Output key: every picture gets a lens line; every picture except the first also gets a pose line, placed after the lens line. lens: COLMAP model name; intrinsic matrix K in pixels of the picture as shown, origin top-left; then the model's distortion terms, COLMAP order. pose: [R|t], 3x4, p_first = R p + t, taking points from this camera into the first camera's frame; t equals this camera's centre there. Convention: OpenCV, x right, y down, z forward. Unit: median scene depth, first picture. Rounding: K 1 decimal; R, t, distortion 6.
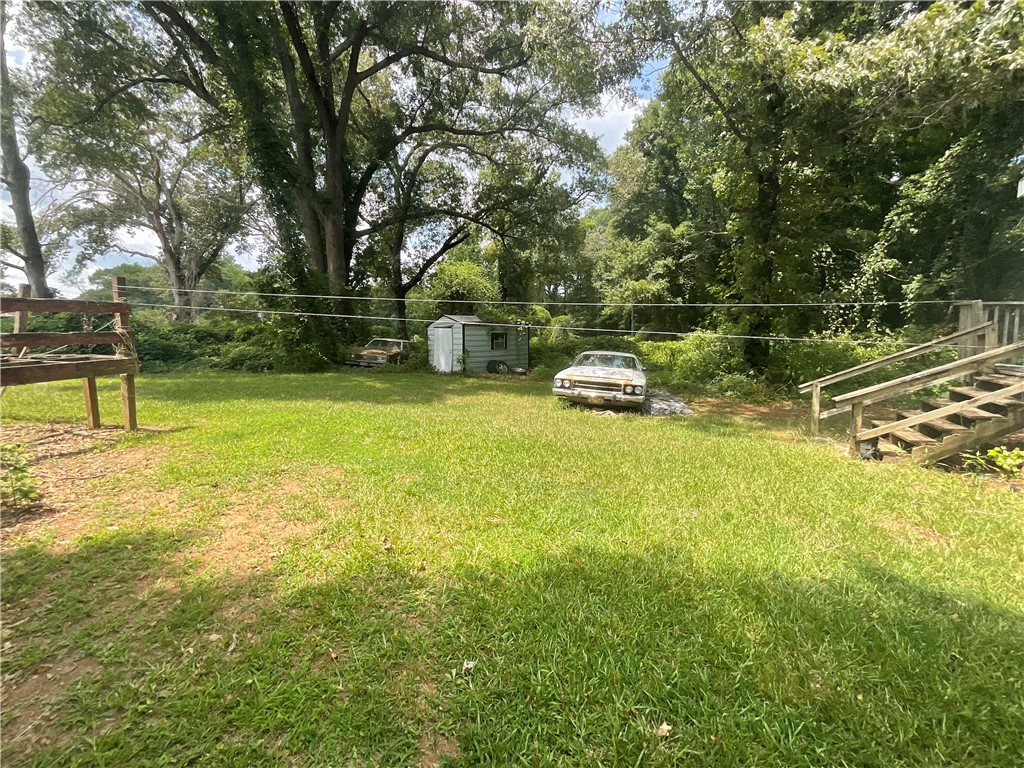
lens RADIAL K [[421.2, 0, 512.0], [0, 421.2, 384.0], [0, 0, 1]] dist [0.002356, 0.000027]
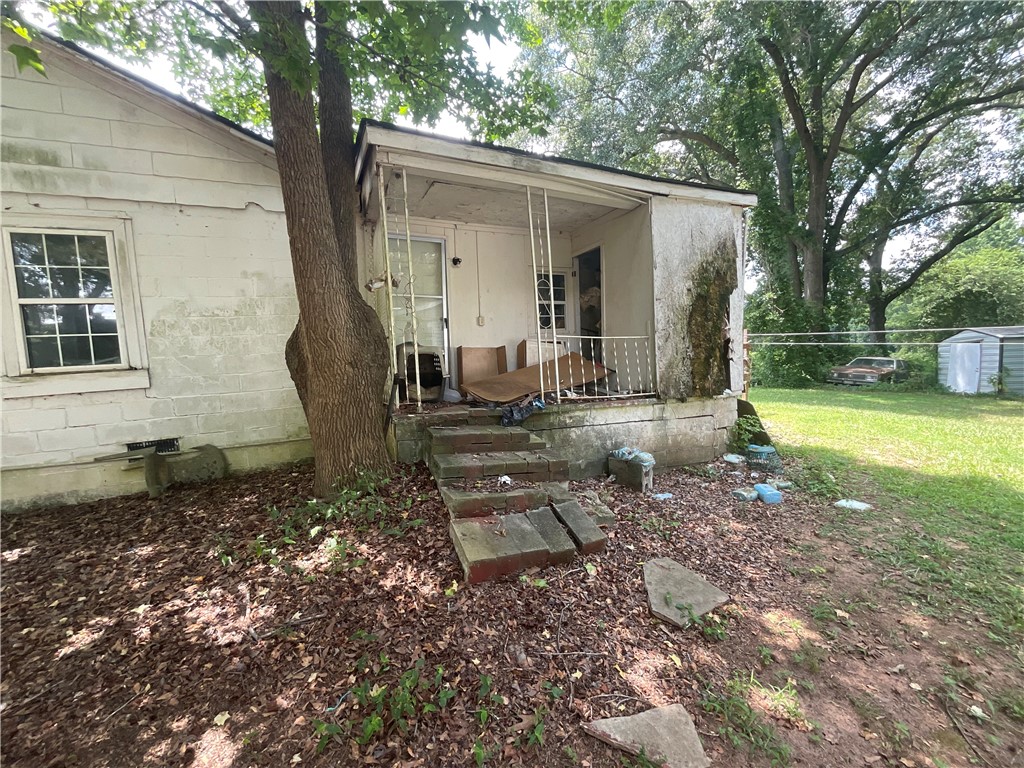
lens RADIAL K [[421.2, 0, 512.0], [0, 421.2, 384.0], [0, 0, 1]] dist [0.002356, 0.000027]
pose [[0.593993, 0.024662, -0.804092, -0.013146], [-0.063003, 0.997886, -0.015936, 0.025102], [0.802000, 0.060125, 0.594291, -0.274600]]
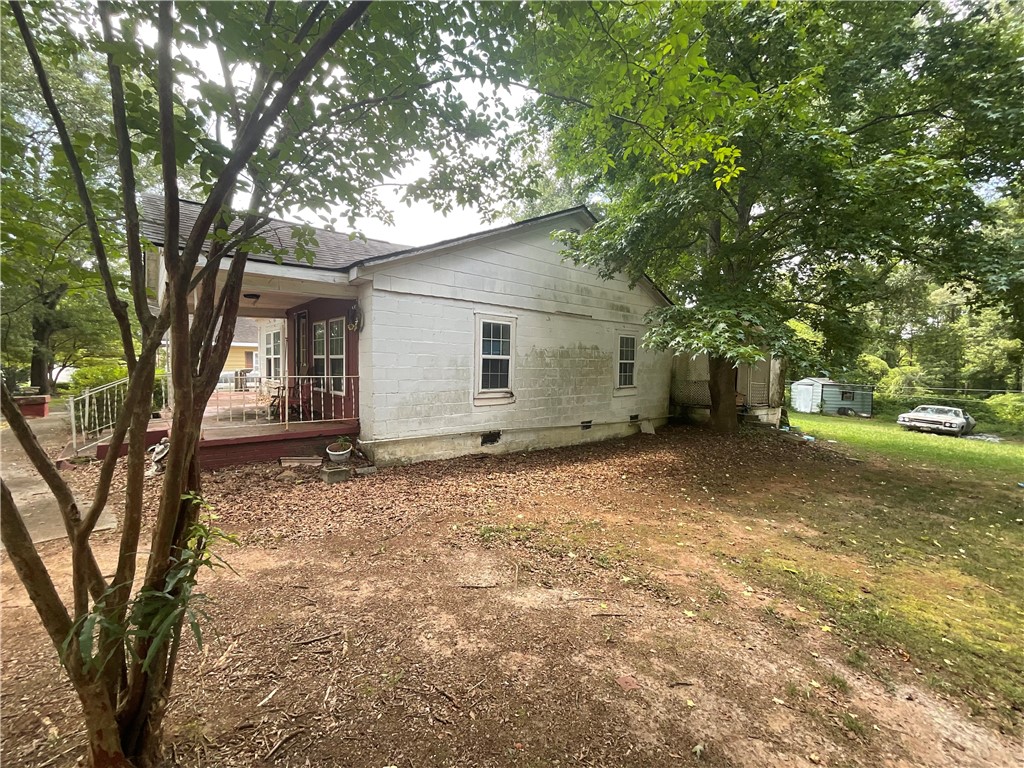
lens RADIAL K [[418.9, 0, 512.0], [0, 418.9, 384.0], [0, 0, 1]] dist [0.001470, -0.000123]
pose [[0.806213, 0.026184, -0.591046, -0.114210], [-0.084517, 0.993871, -0.071256, 0.069553], [0.585558, 0.107402, 0.803484, -0.938133]]
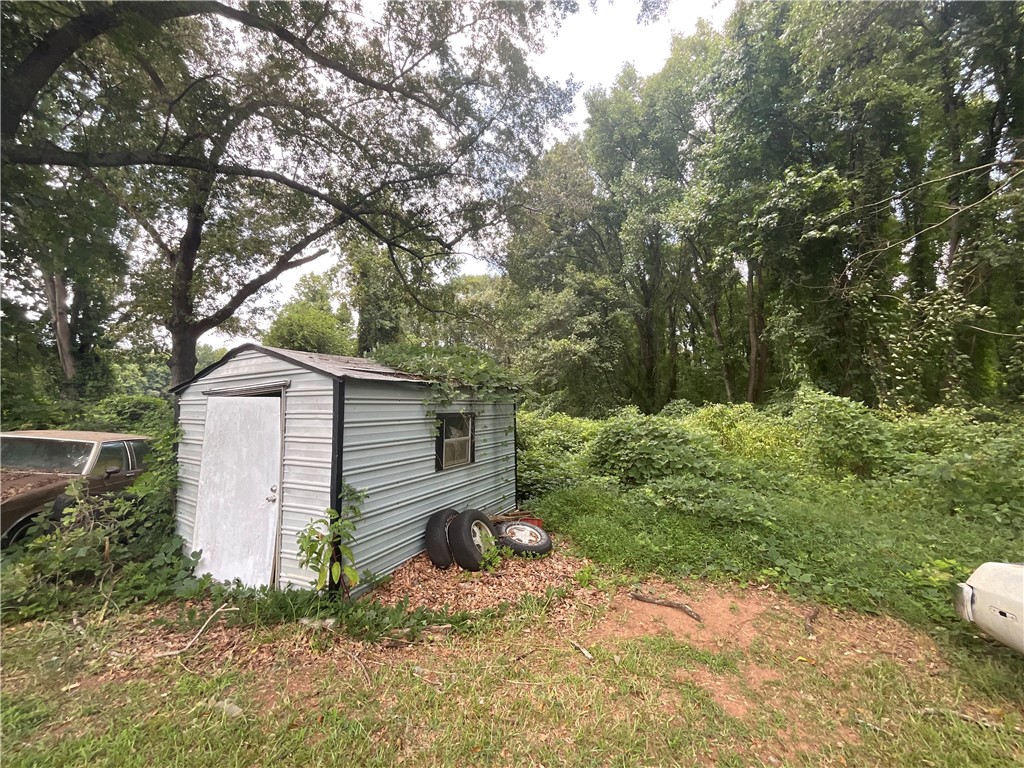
lens RADIAL K [[421.2, 0, 512.0], [0, 421.2, 384.0], [0, 0, 1]] dist [0.002356, 0.000027]
pose [[0.942304, 0.014657, 0.334437, -0.095415], [0.042319, 0.985810, -0.162442, -0.090525], [-0.332073, 0.167223, 0.928313, 0.699912]]
